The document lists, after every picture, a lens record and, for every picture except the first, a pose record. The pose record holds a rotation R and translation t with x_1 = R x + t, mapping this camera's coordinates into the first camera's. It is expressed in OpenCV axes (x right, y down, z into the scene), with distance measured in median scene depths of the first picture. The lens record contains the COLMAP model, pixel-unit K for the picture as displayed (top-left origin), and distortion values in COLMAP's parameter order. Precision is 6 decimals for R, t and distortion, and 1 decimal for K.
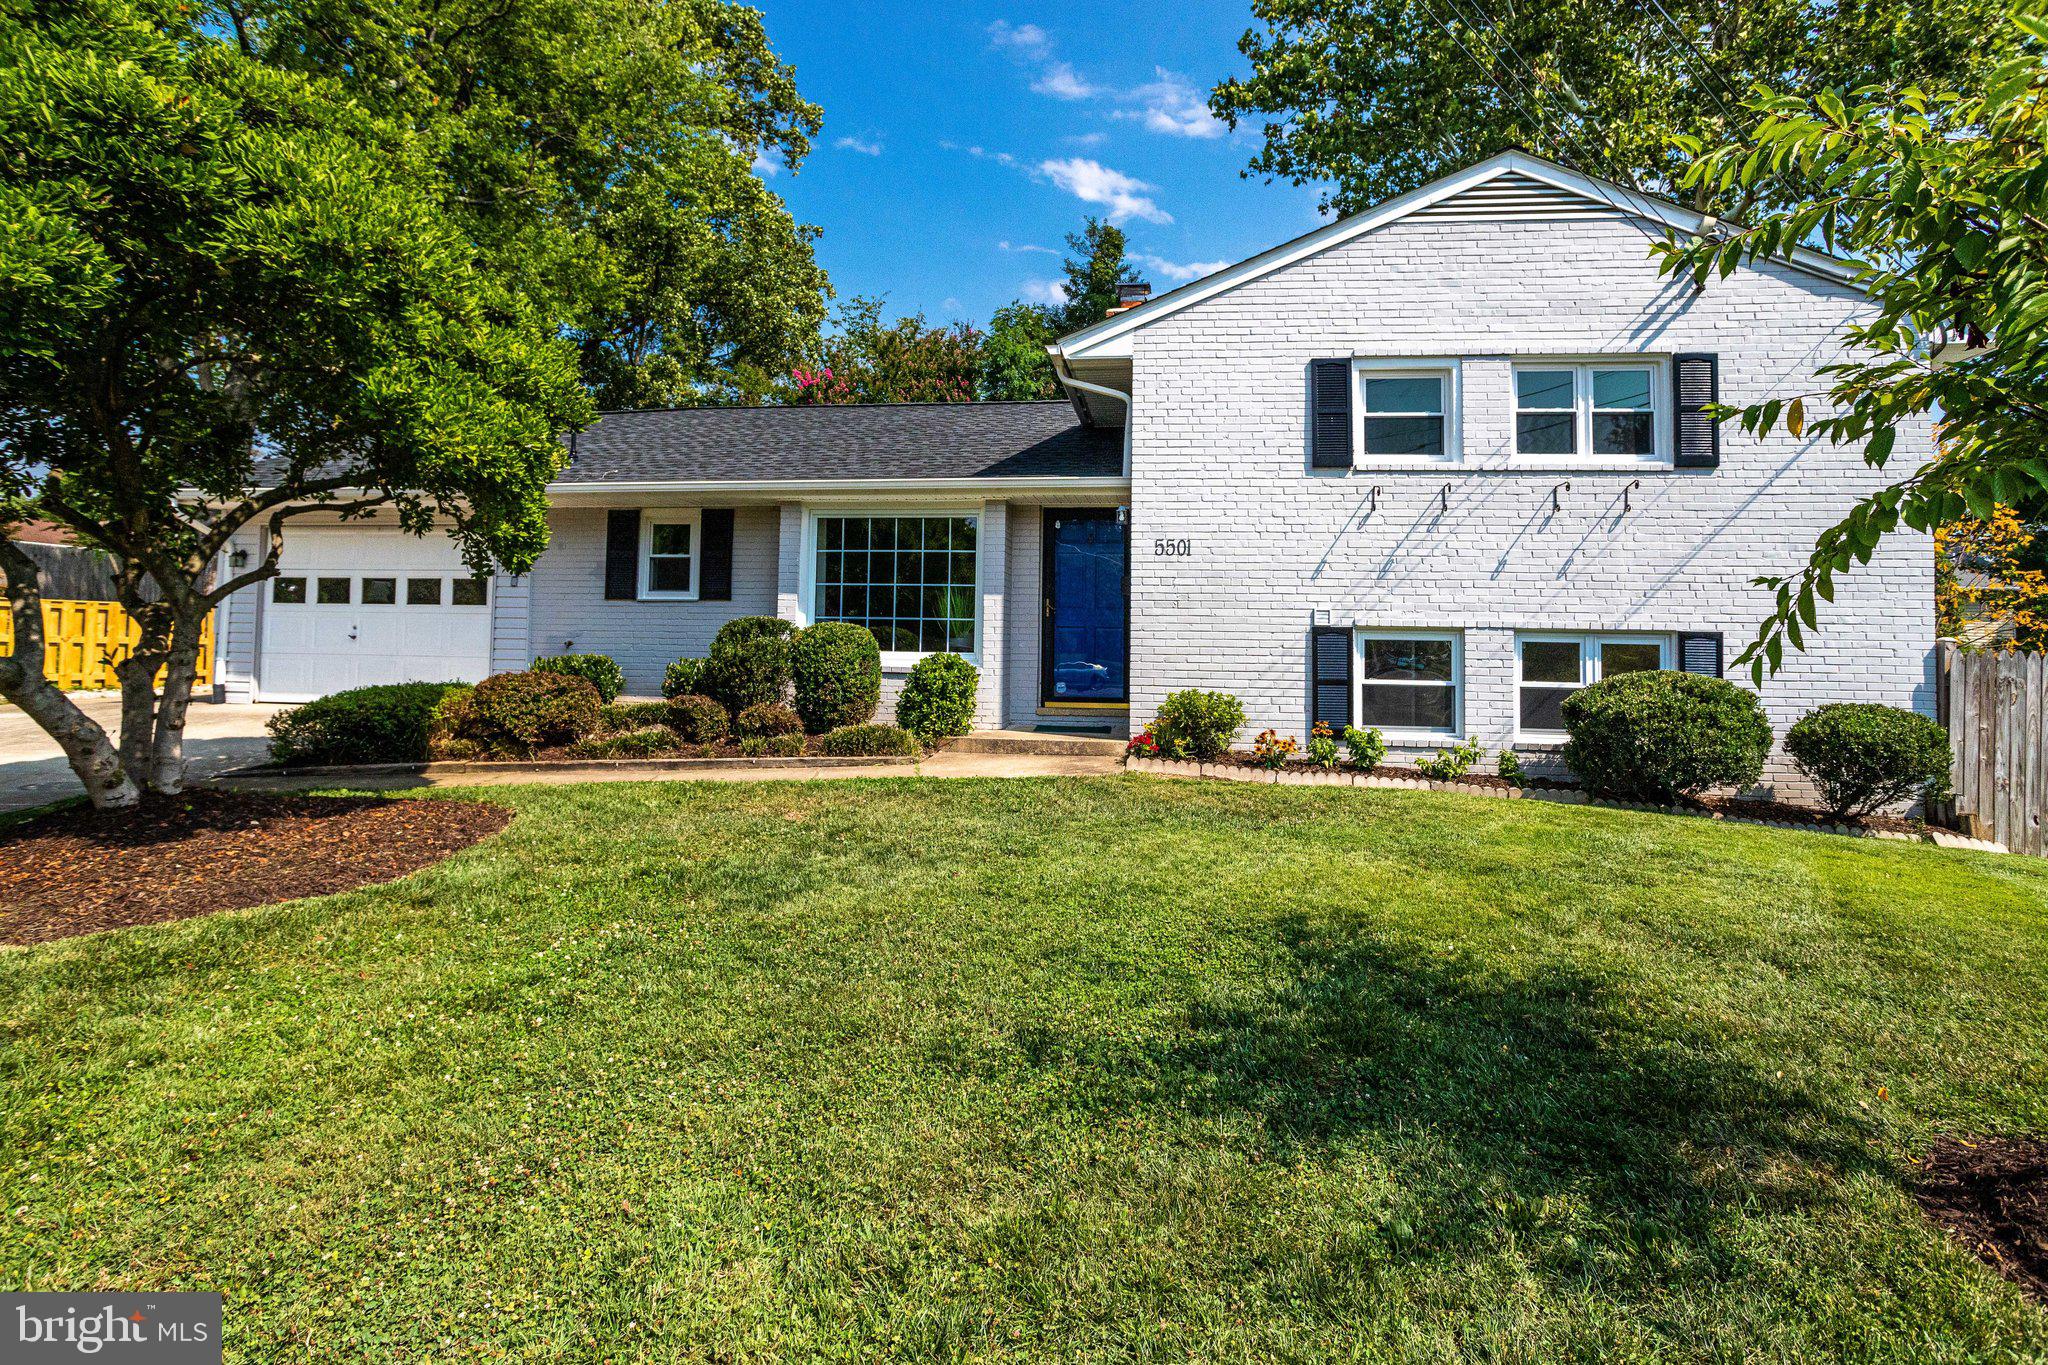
lens RADIAL K [[996.7, 0, 1068.6], [0, 996.7, 594.0], [0, 0, 1]] dist [-0.019300, 0.006741]
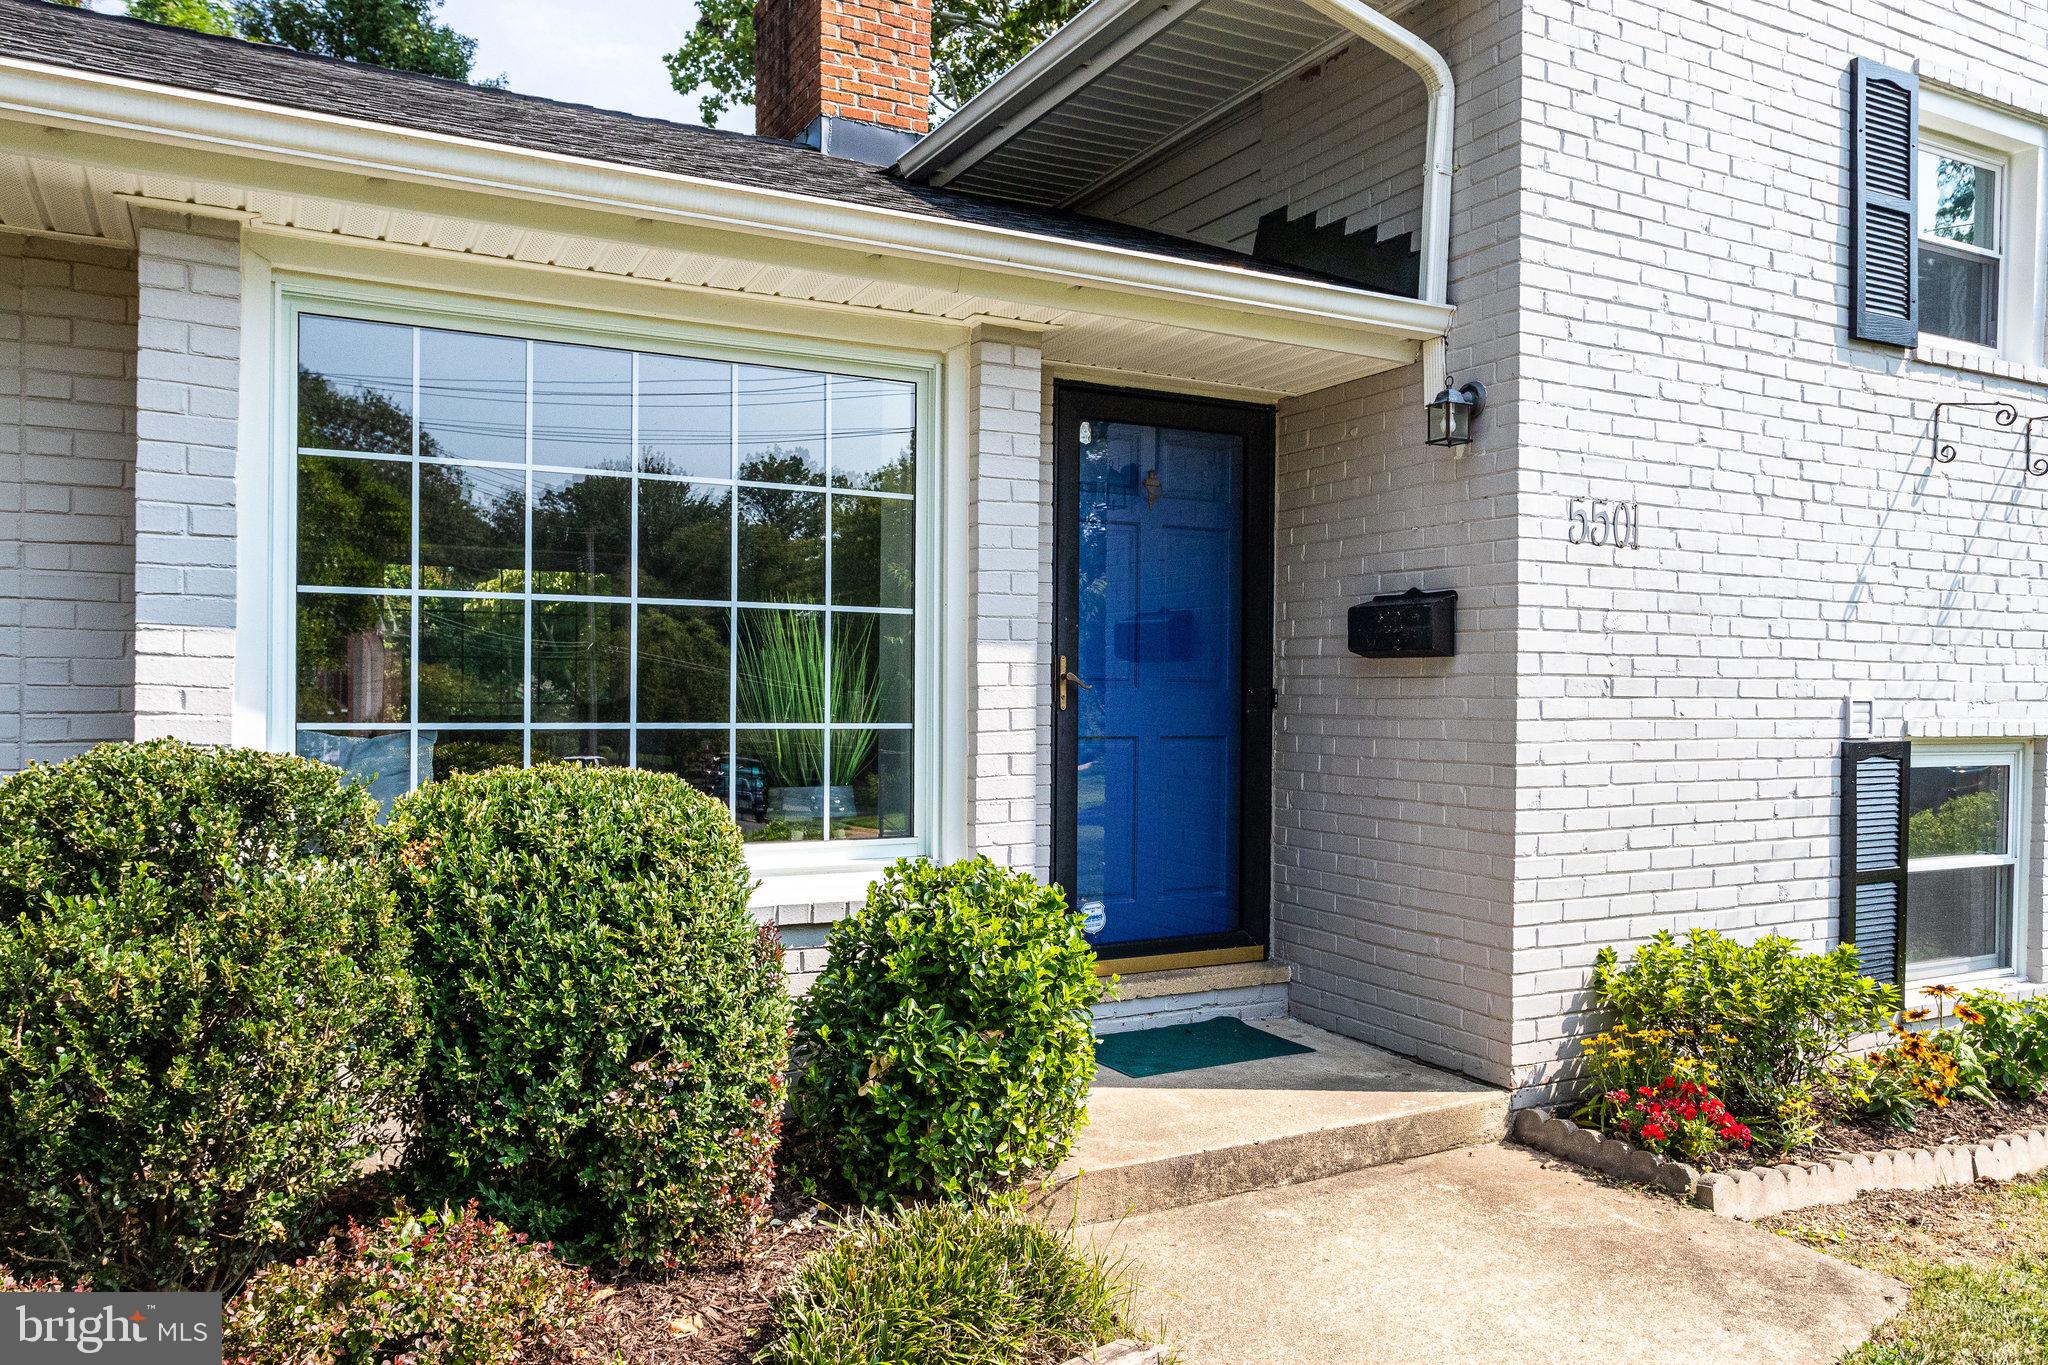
lens RADIAL K [[1466.3, 0, 1024.5], [0, 1466.3, 689.5], [0, 0, 1]] dist [0.010723, 0.000856]
pose [[0.817822, -0.007380, 0.575424, -0.363870], [-0.024890, 0.998528, 0.048181, -0.008448], [-0.574933, -0.053725, 0.816435, 0.707042]]
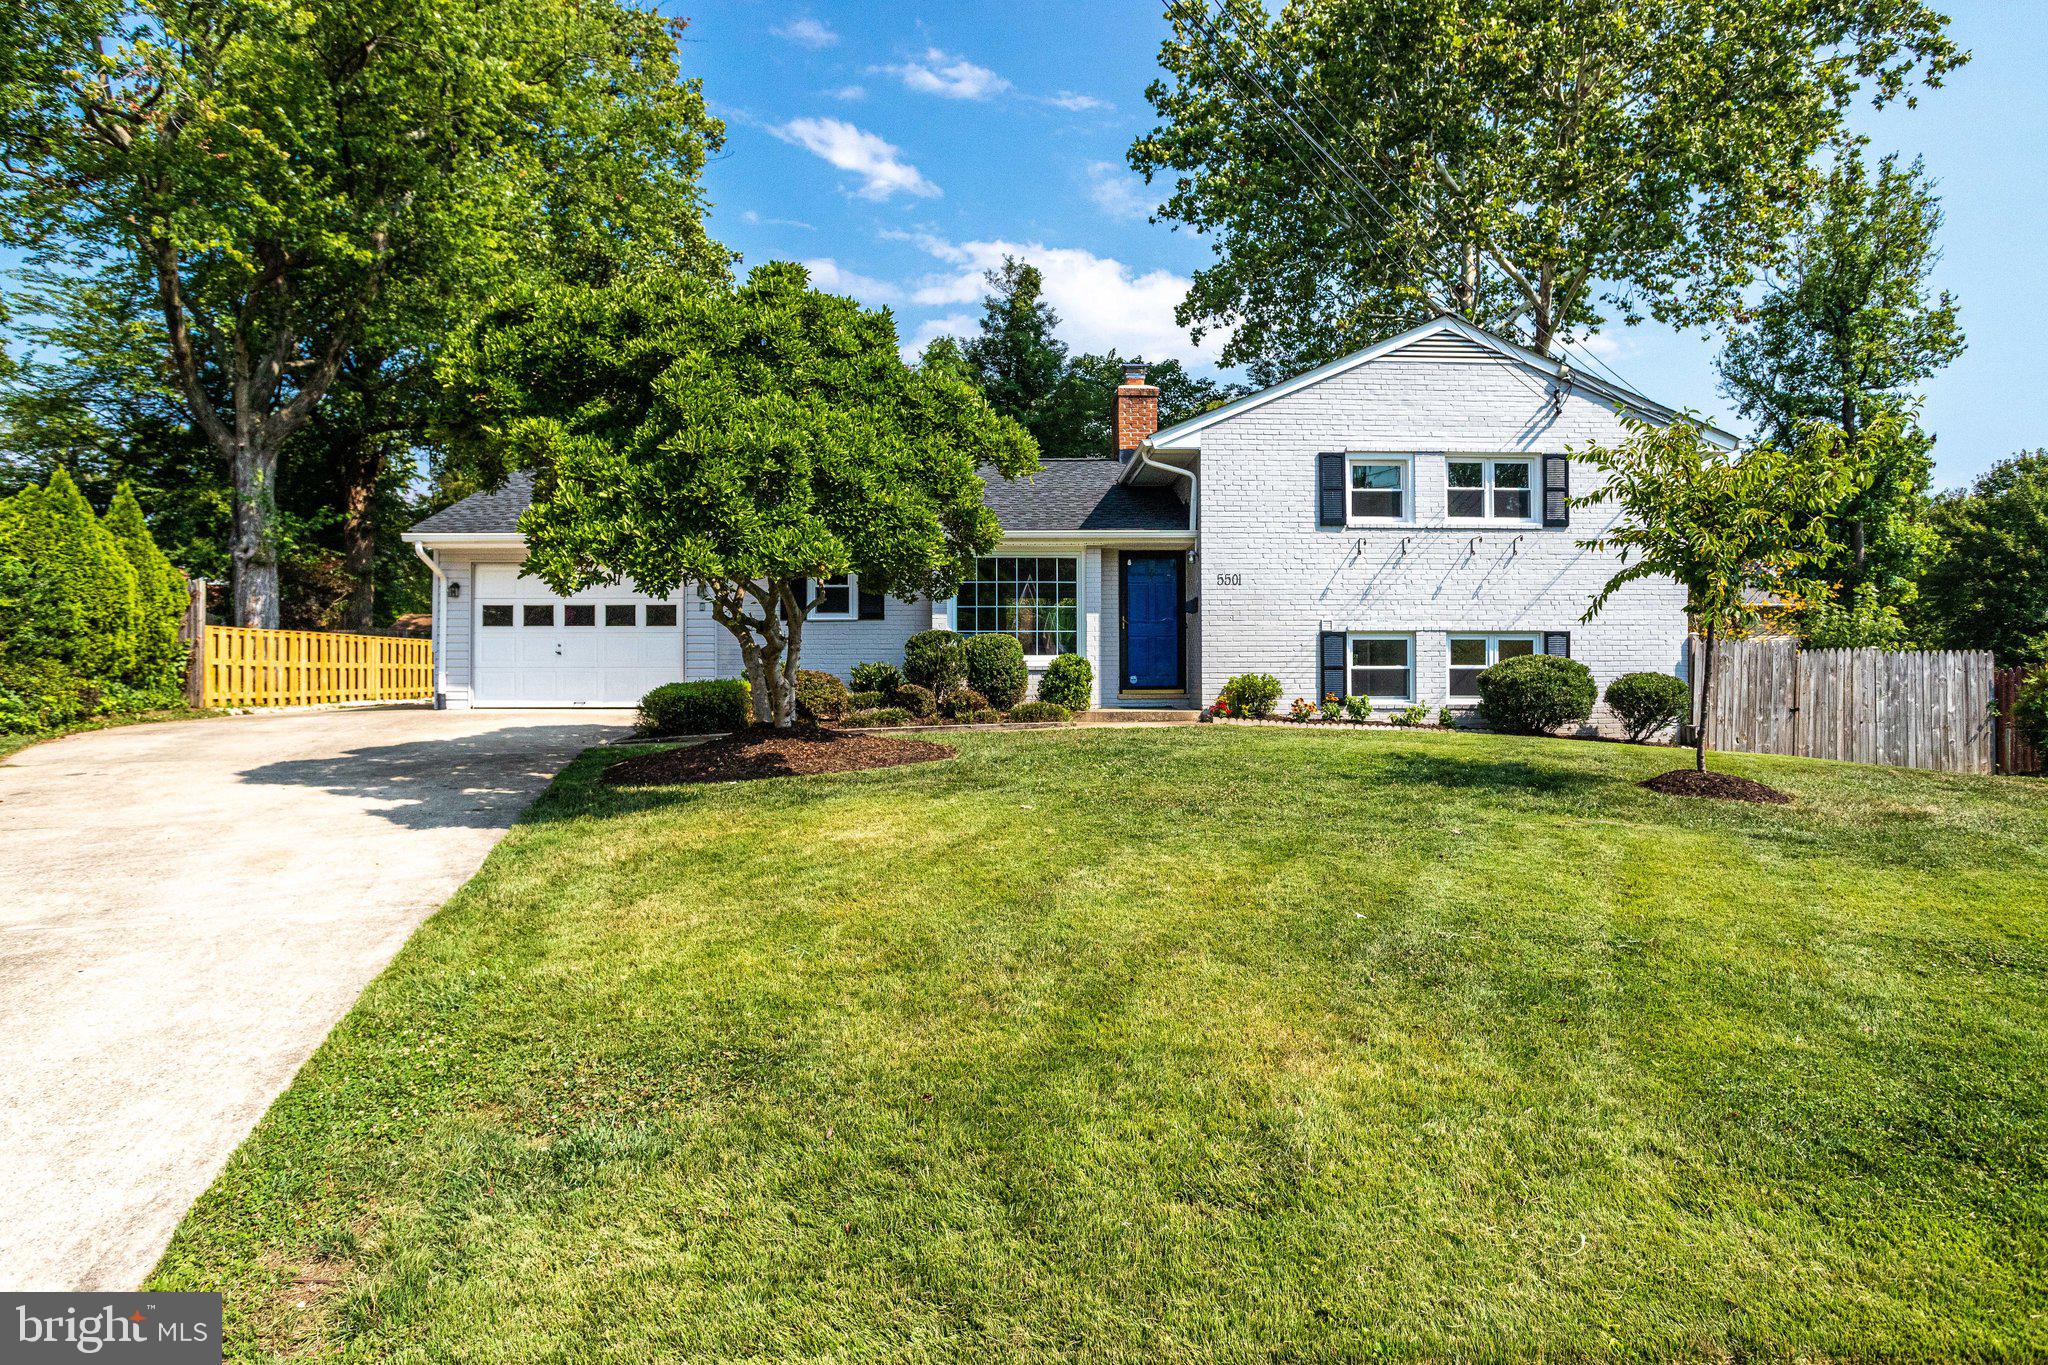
lens RADIAL K [[1180.8, 0, 1024.6], [0, 1180.8, 679.0], [0, 0, 1]] dist [-0.019314, -0.002010]
pose [[0.987232, -0.017899, 0.158283, -0.483086], [0.010405, 0.998791, 0.048047, 0.013853], [-0.158952, -0.045787, 0.986224, -0.696691]]
